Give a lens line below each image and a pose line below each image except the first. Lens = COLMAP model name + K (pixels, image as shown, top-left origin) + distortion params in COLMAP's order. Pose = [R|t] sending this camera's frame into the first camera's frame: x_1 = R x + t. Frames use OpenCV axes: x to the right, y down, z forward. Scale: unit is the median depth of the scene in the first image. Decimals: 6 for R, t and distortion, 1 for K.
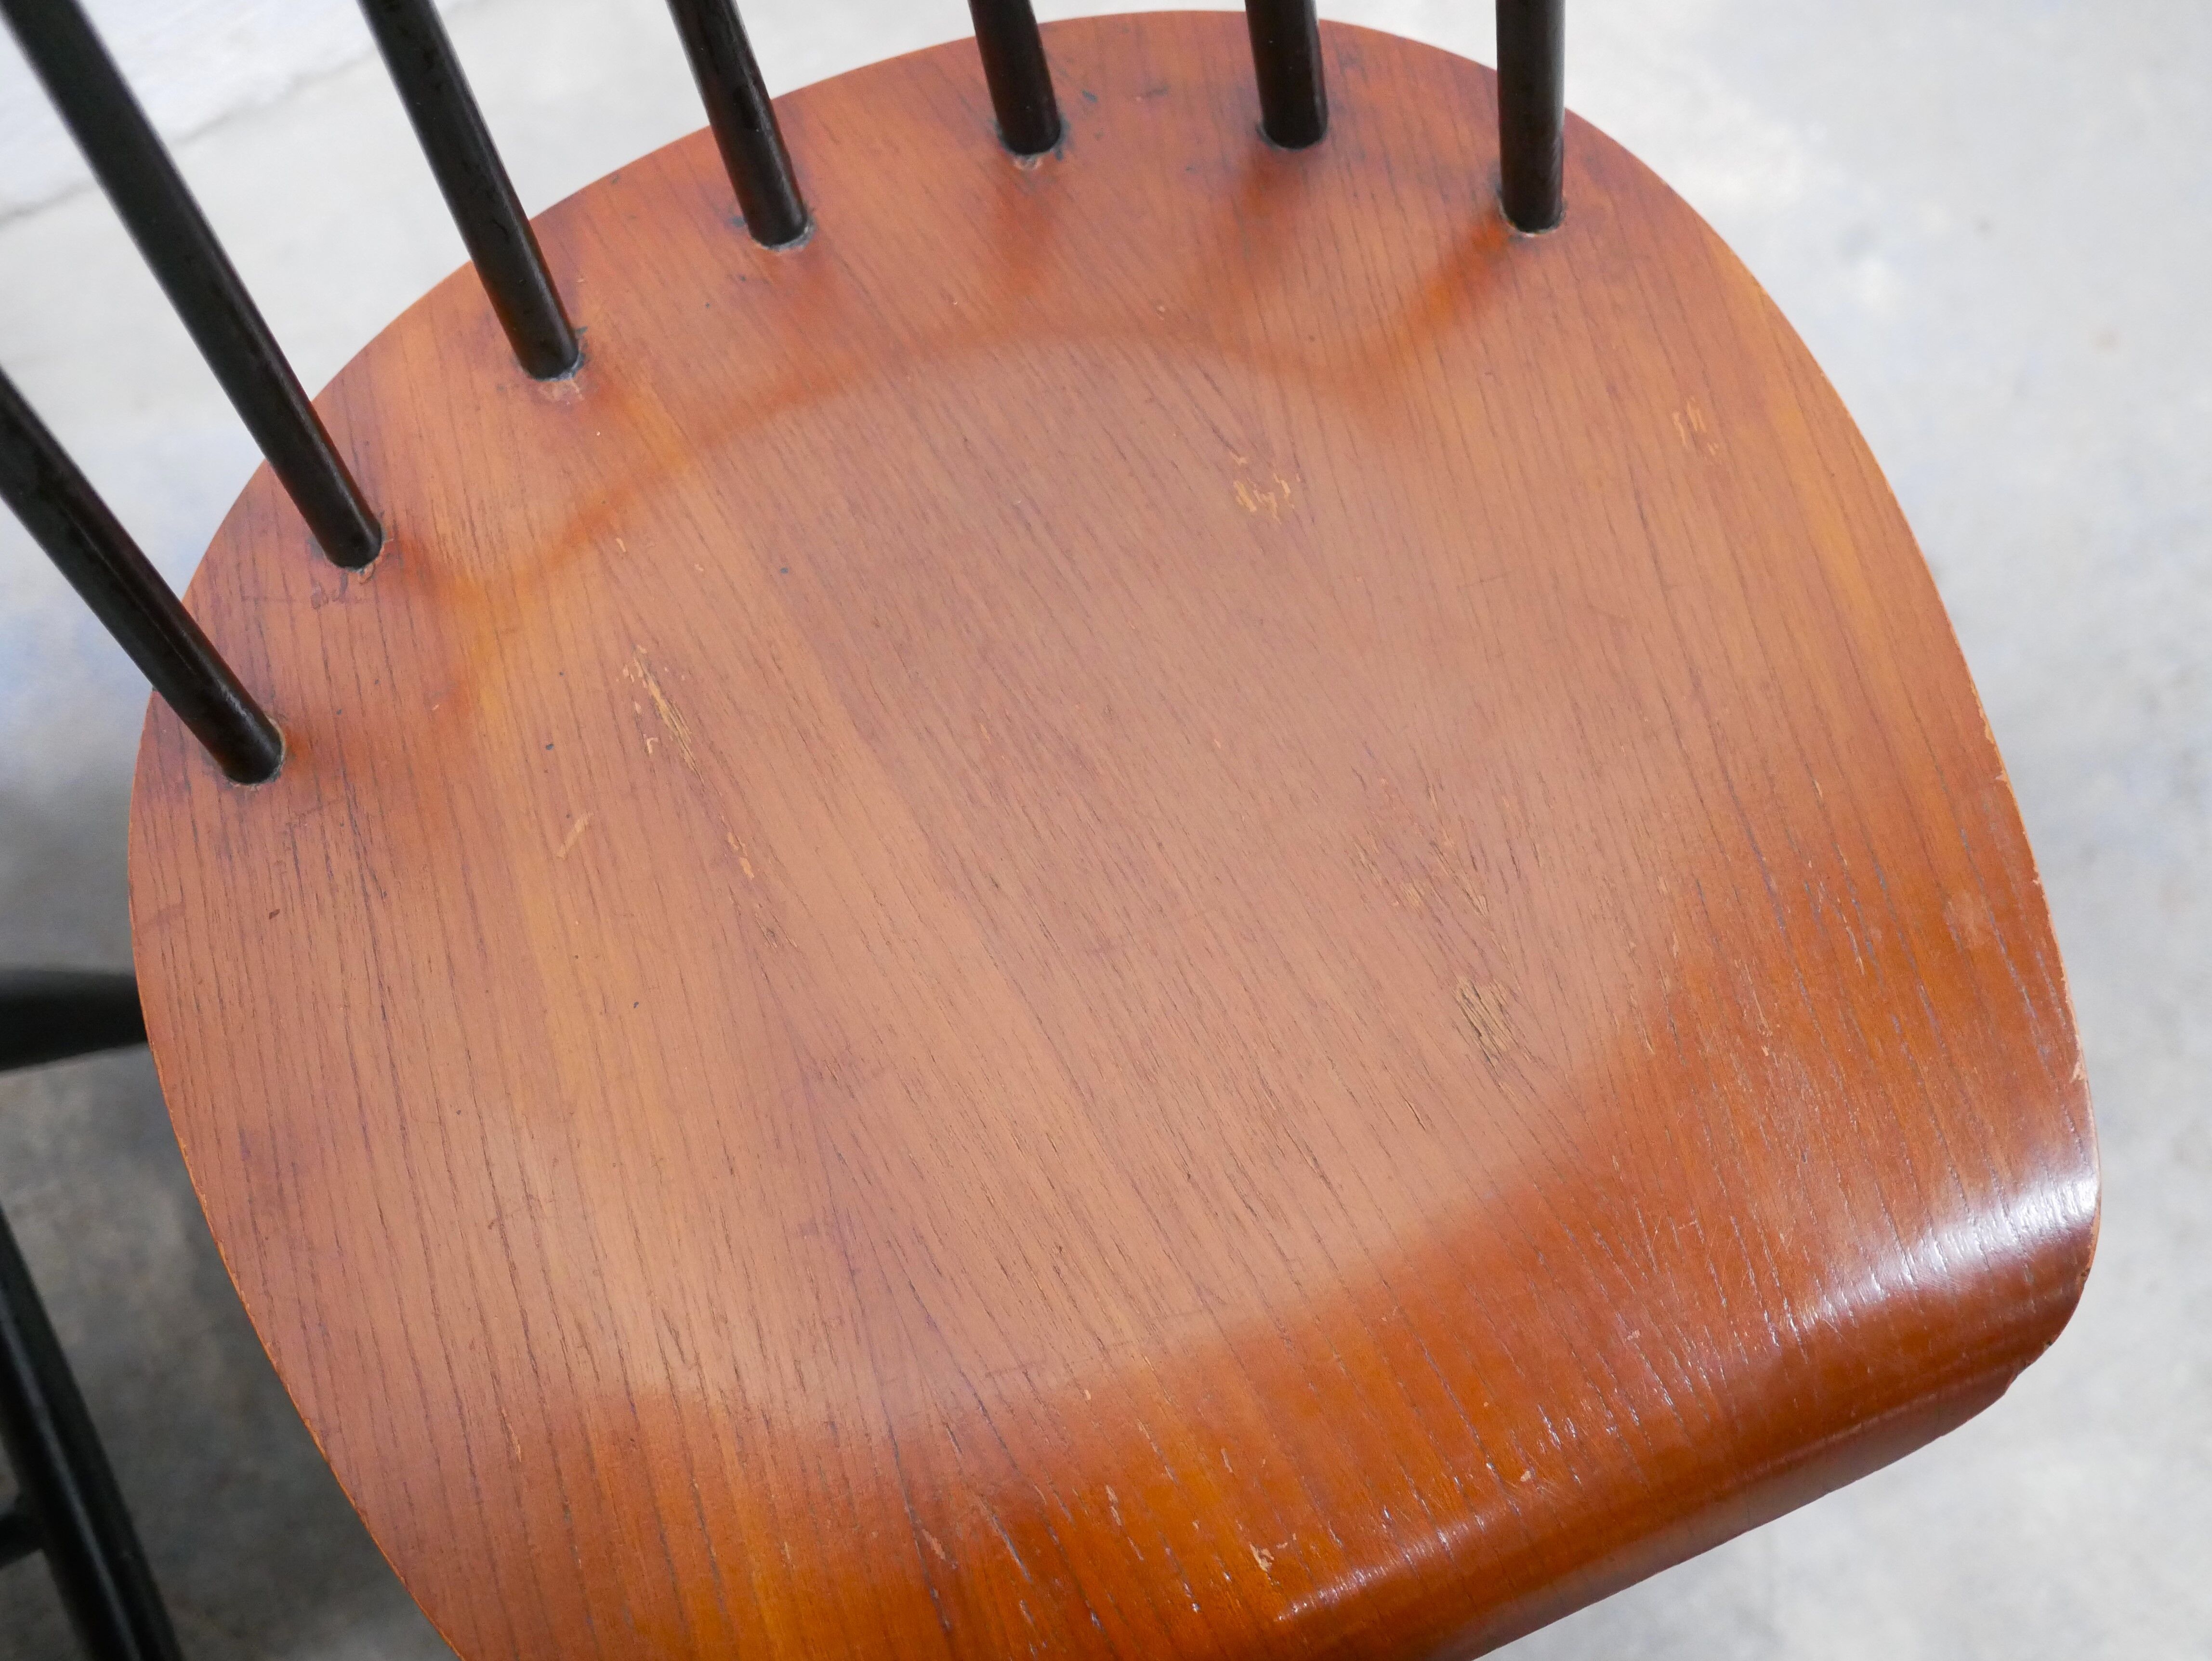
lens RADIAL K [[2512.3, 0, 1104.8], [0, 2512.3, 827.1], [0, 0, 1]] dist [-0.013531, 0.020889]
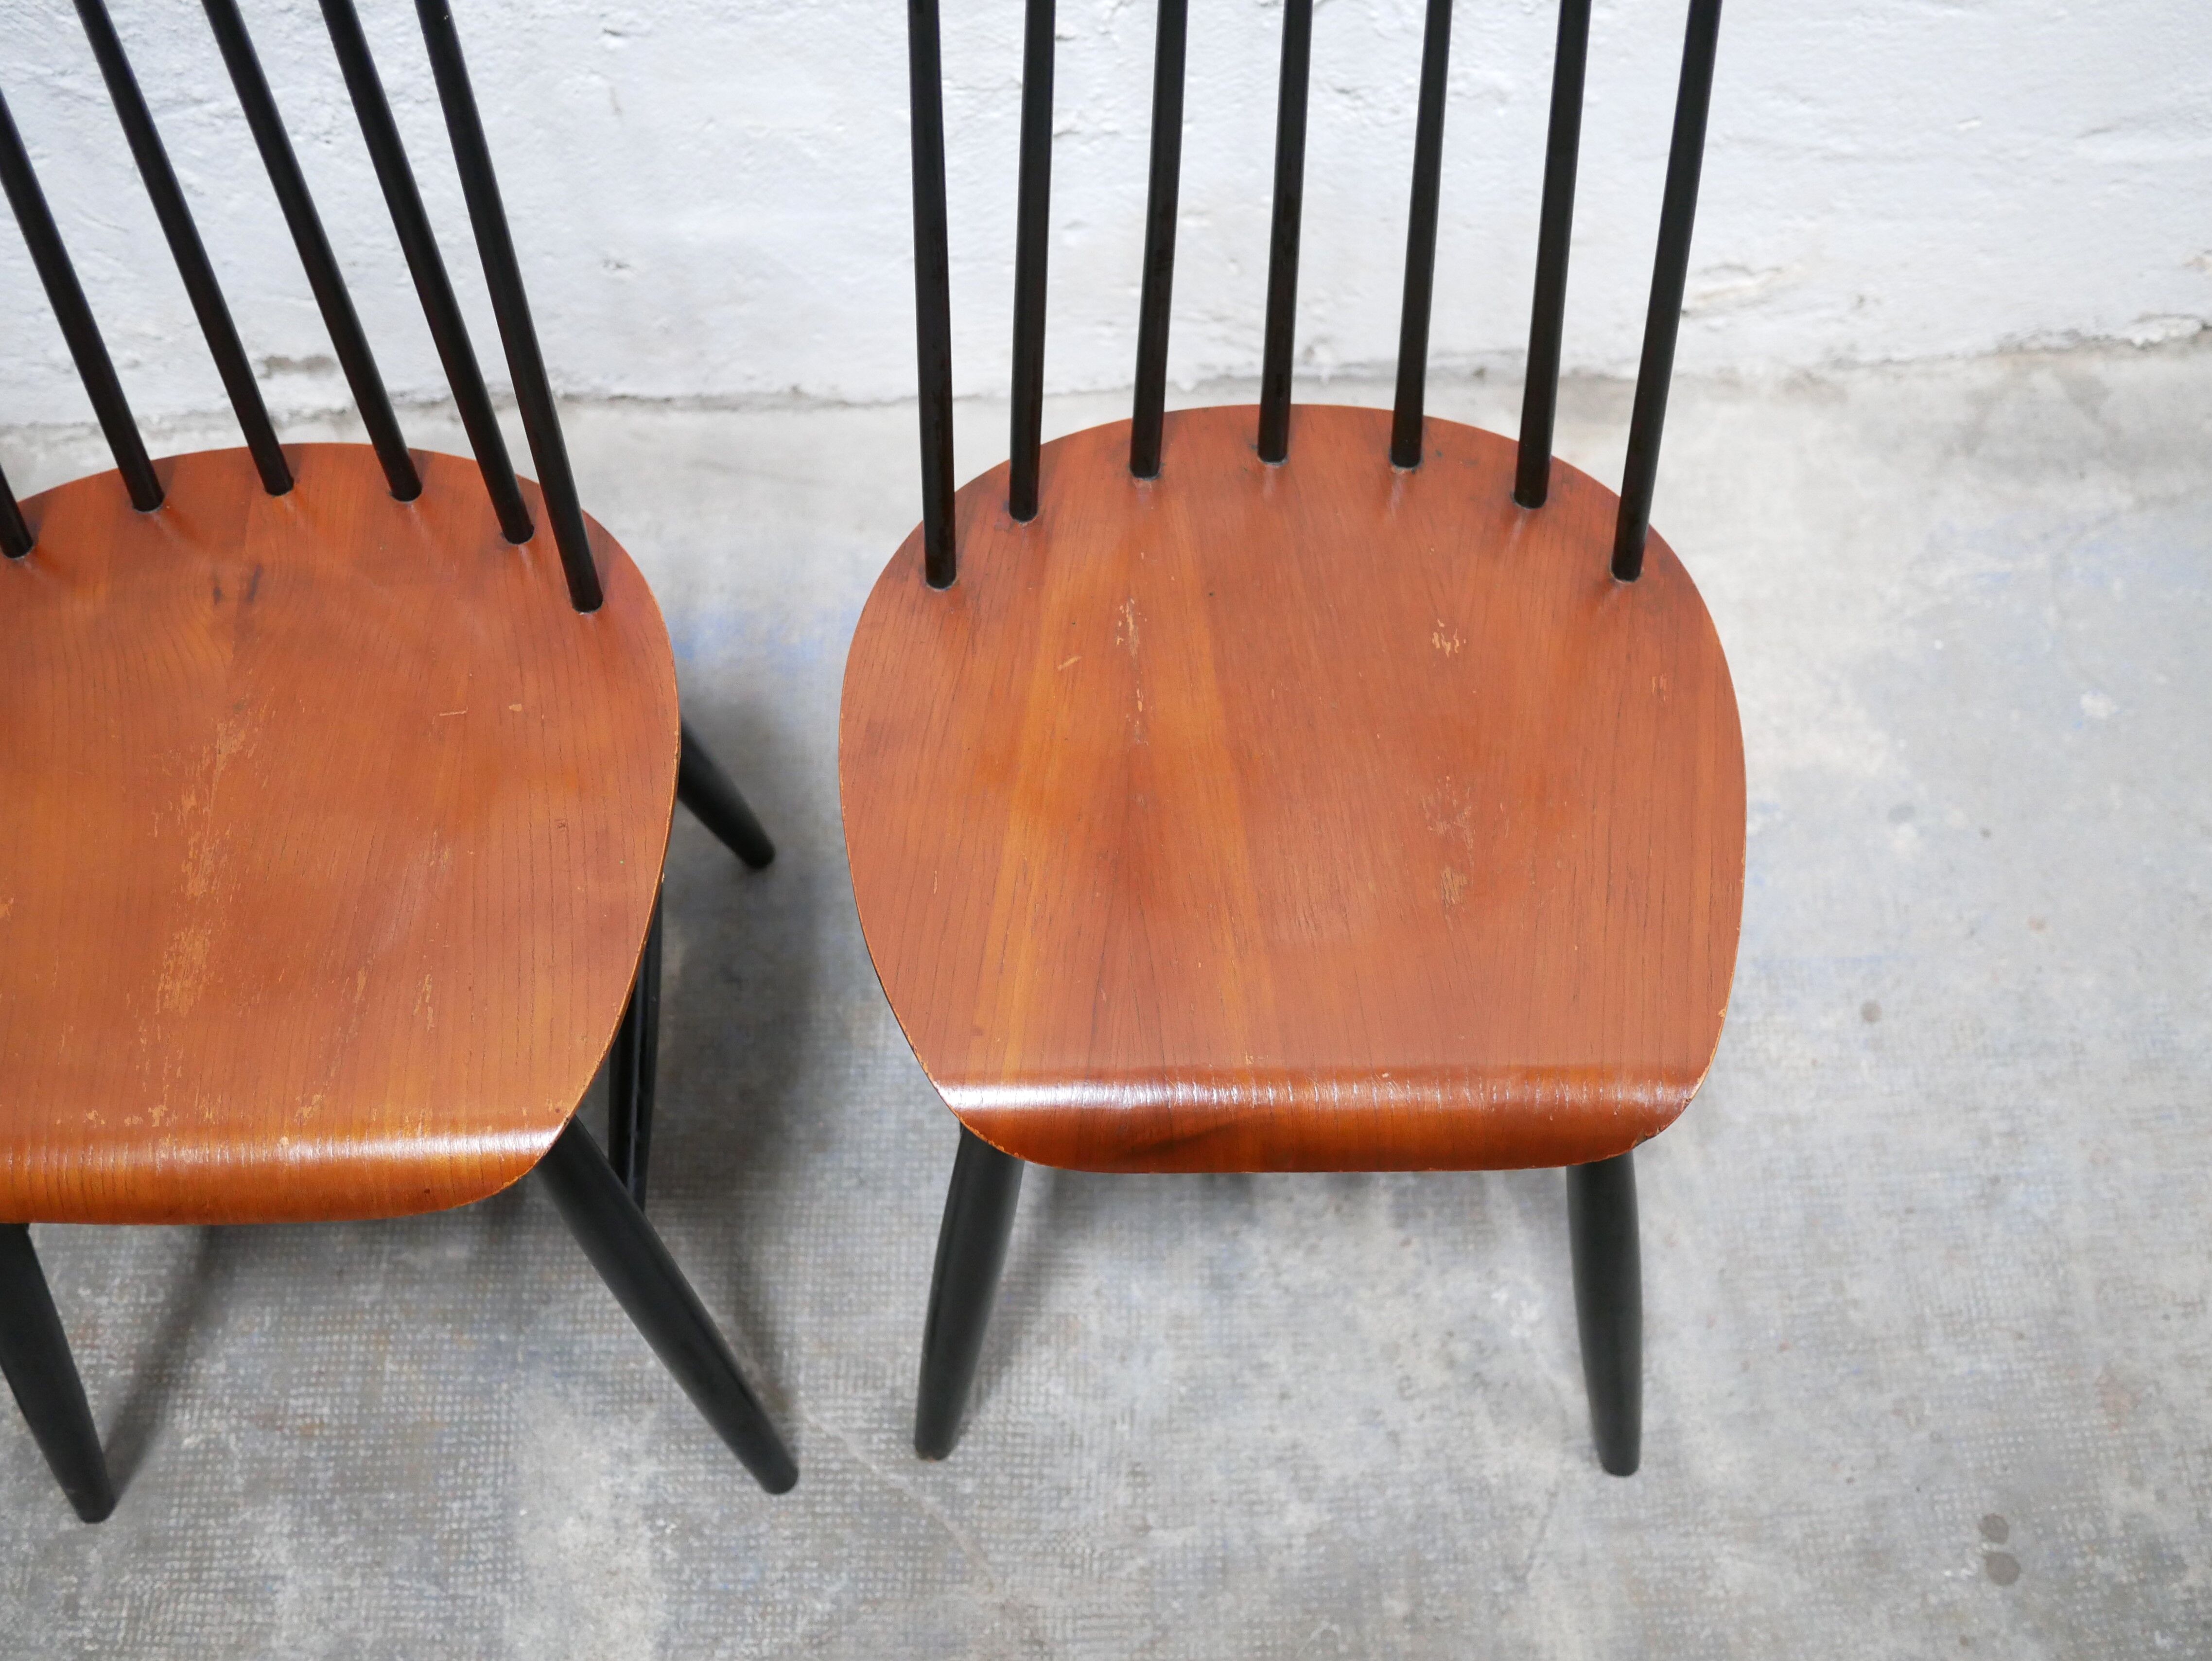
lens RADIAL K [[2538.2, 0, 1106.0], [0, 2538.2, 830.5], [0, 0, 1]] dist [-0.017098, 0.038321]
pose [[0.916751, 0.358532, -0.176134, 0.220994], [-0.392634, 0.889925, -0.232104, 0.567308], [0.073529, 0.281938, 0.956611, -0.901640]]
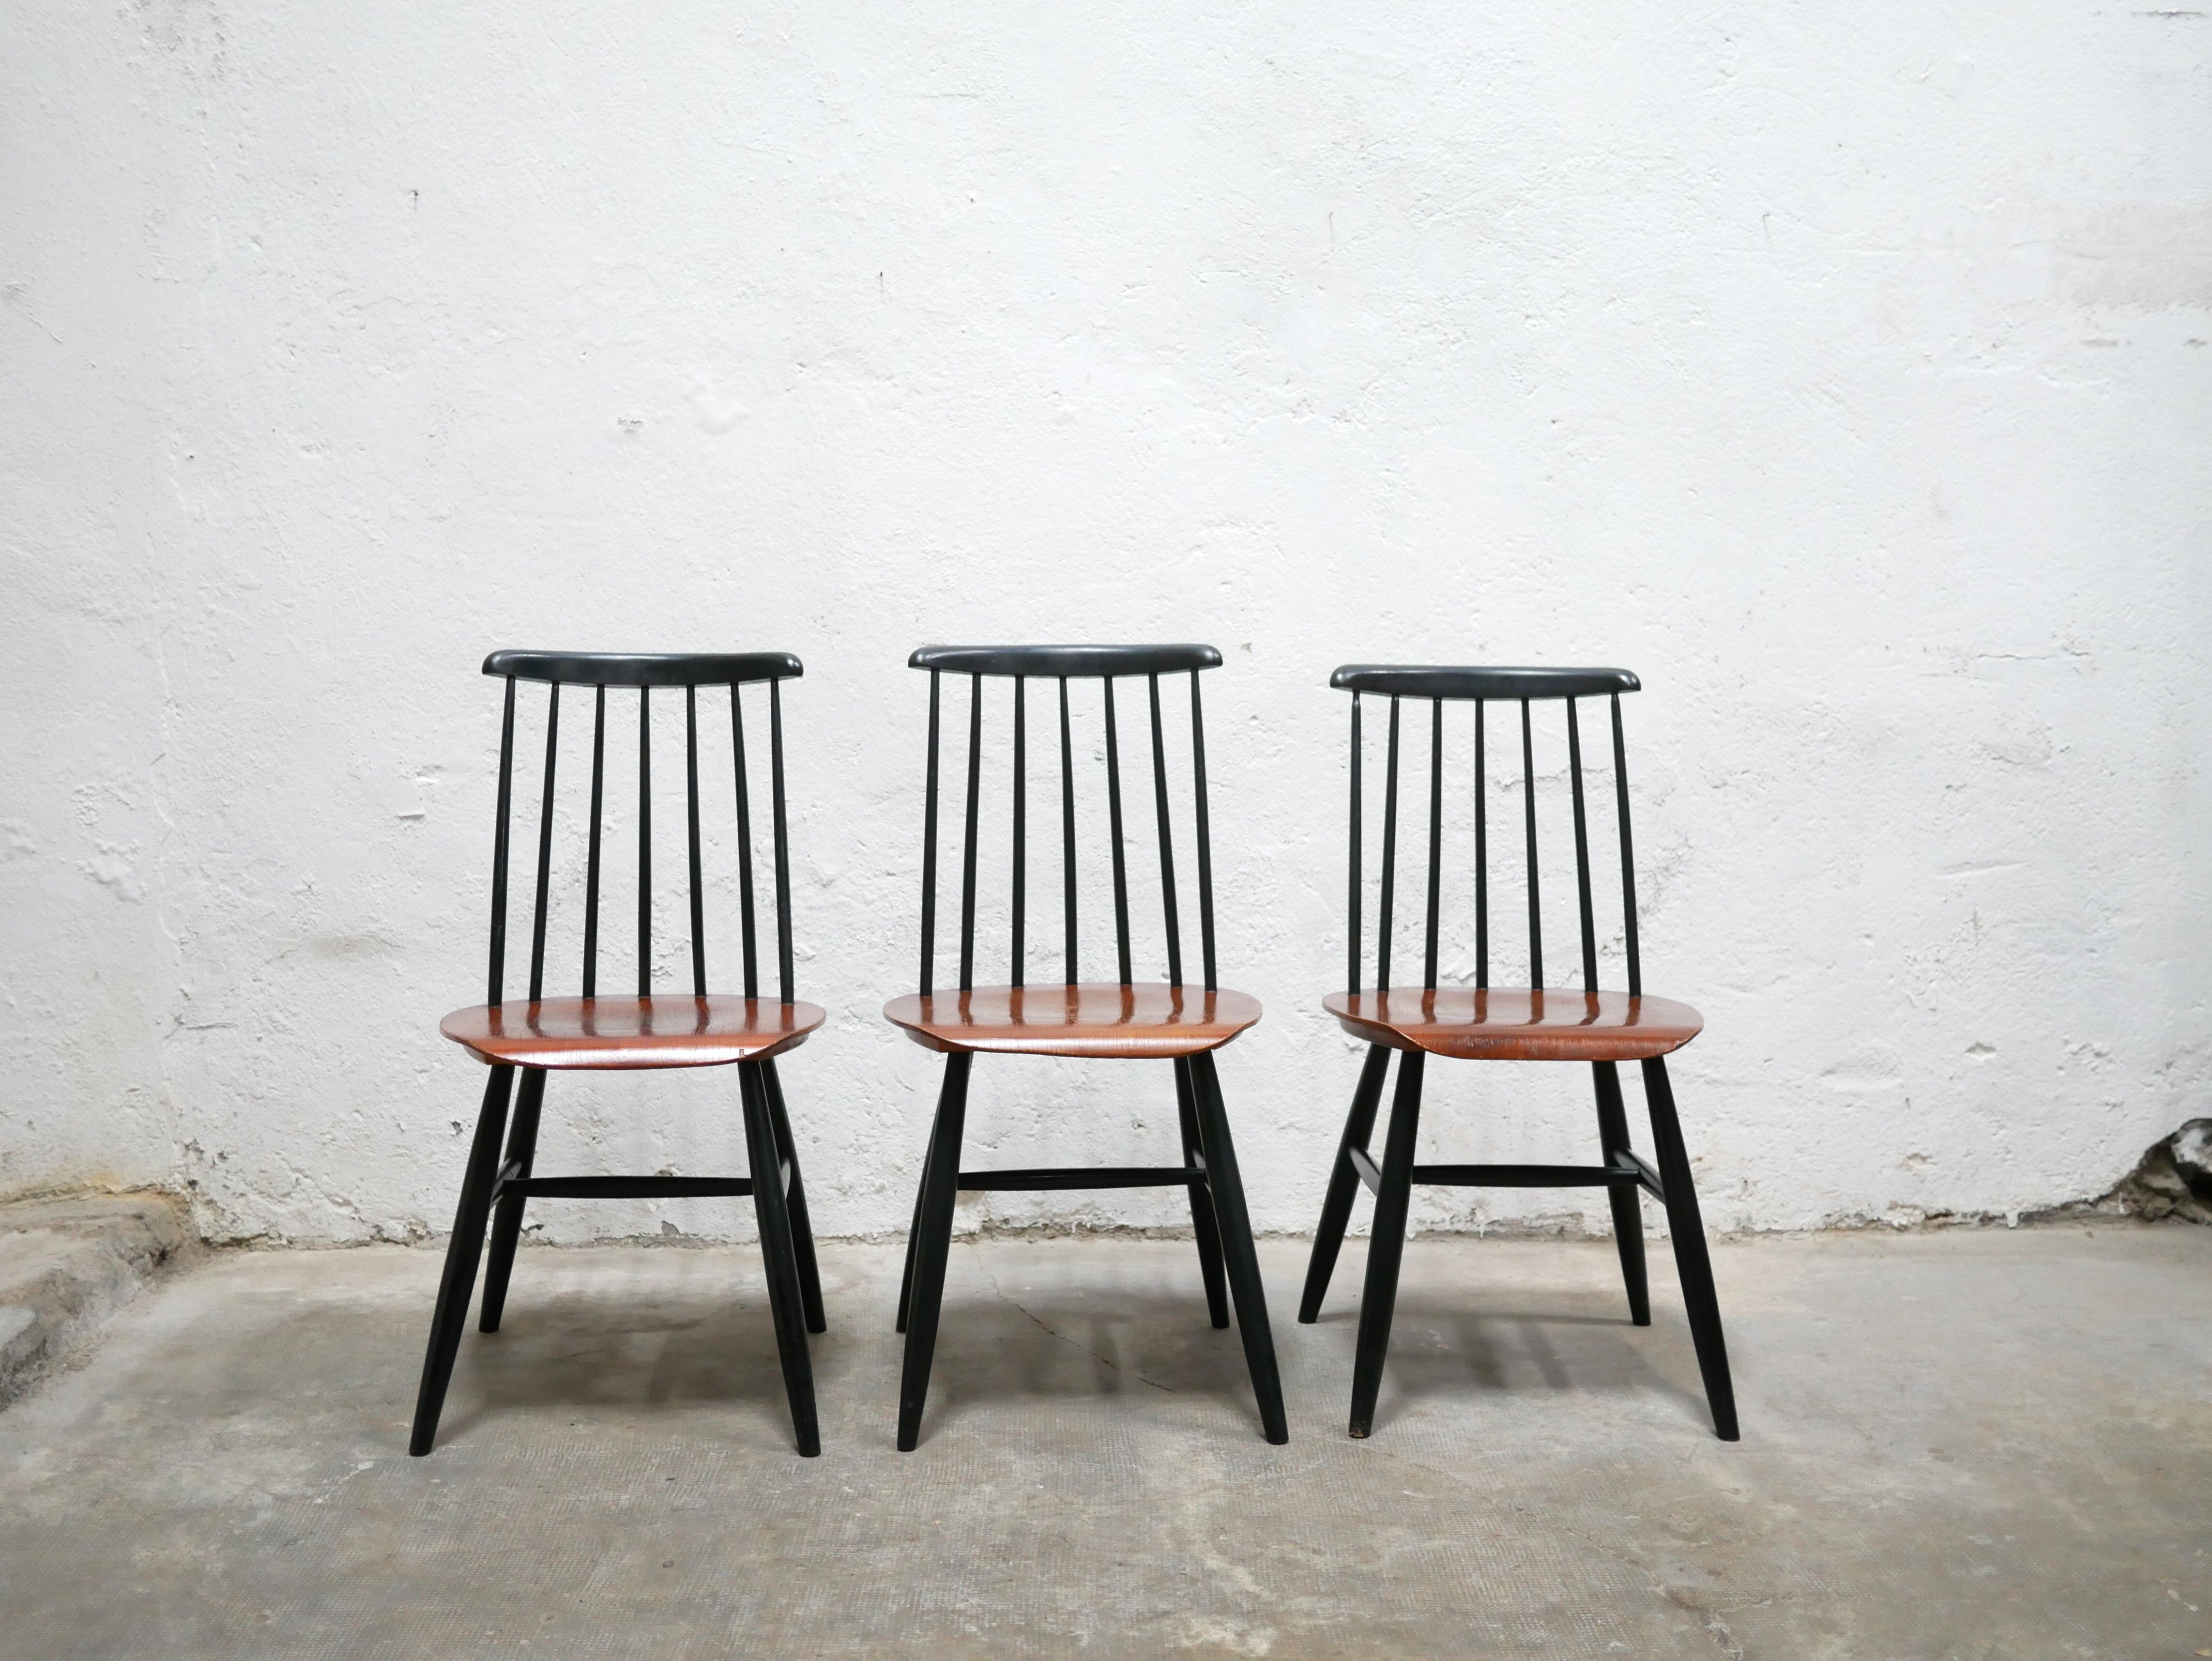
lens RADIAL K [[2533.8, 0, 1100.0], [0, 2533.8, 832.5], [0, 0, 1]] dist [-0.016286, 0.036484]
pose [[0.922157, 0.065299, -0.381266, 1.037502], [-0.382932, 0.293450, -0.875928, 4.238996], [0.054685, 0.953742, 0.295612, -0.799029]]
